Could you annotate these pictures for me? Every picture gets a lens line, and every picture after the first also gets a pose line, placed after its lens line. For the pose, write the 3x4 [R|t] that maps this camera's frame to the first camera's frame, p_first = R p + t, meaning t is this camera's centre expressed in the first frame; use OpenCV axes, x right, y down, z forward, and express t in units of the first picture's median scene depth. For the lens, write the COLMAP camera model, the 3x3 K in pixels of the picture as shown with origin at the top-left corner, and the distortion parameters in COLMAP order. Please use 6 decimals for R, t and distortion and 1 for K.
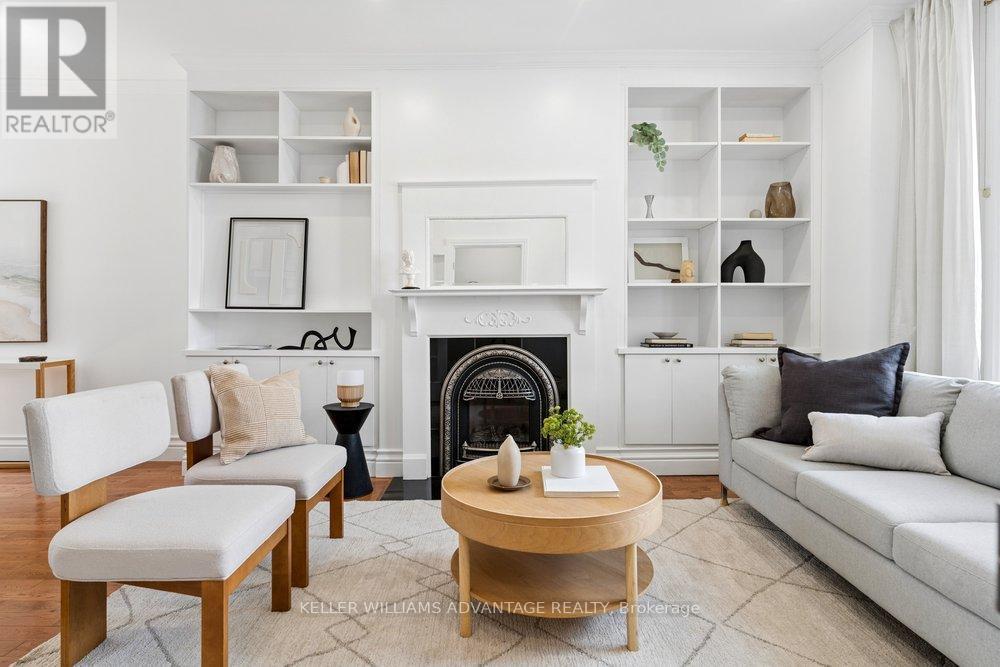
lens RADIAL K [[543.3, 0, 500.3], [0, 543.3, 325.3], [0, 0, 1]] dist [0.001423, 0.001382]
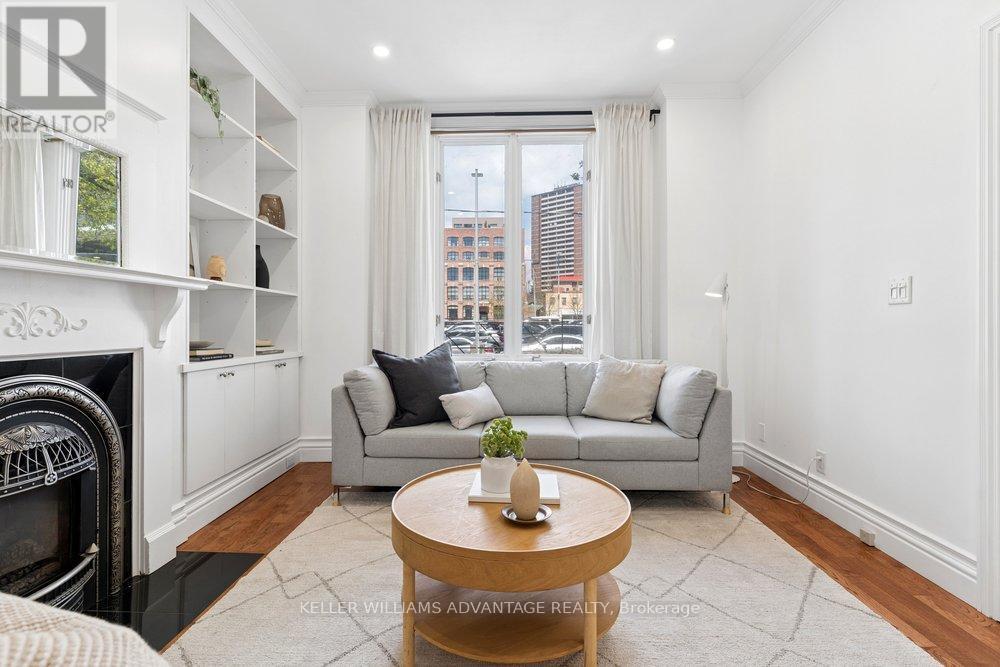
lens RADIAL K [[480.4, 0, 504.5], [0, 480.4, 328.9], [0, 0, 1]] dist [0.001698, -0.000429]
pose [[0.009539, -0.000367, 0.999954, -0.417895], [0.006432, 0.999979, 0.000305, -0.002604], [-0.999934, 0.006429, 0.009541, 0.568536]]
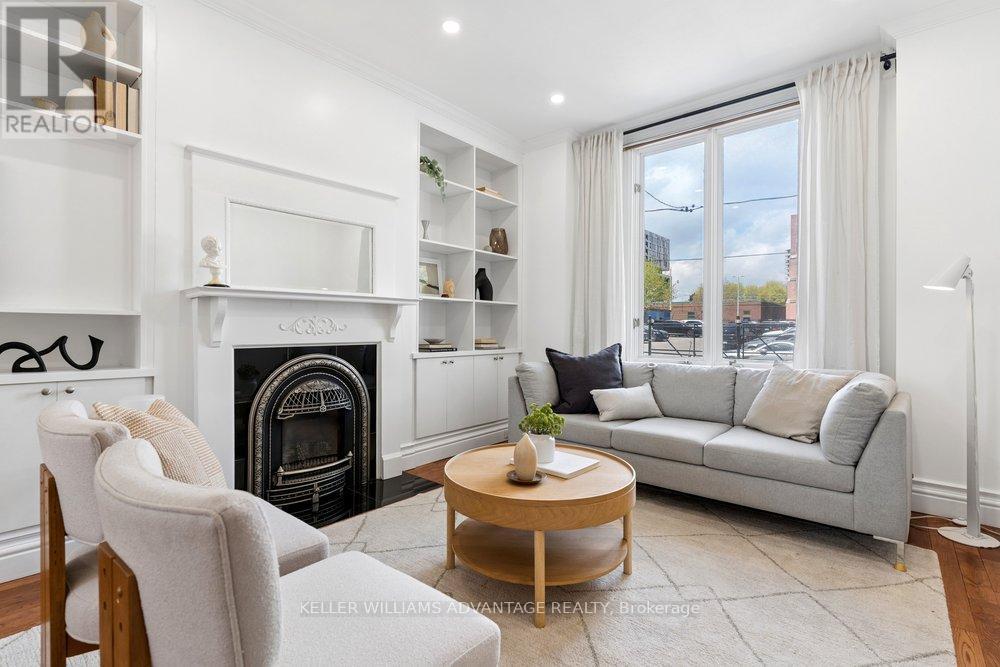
lens RADIAL K [[480.4, 0, 499.3], [0, 480.4, 331.5], [0, 0, 1]] dist [0.001698, -0.000429]
pose [[0.639055, 0.001998, 0.769158, -0.427694], [-0.000312, 0.999997, -0.002338, -0.000717], [-0.769161, 0.001254, 0.639054, 0.235688]]
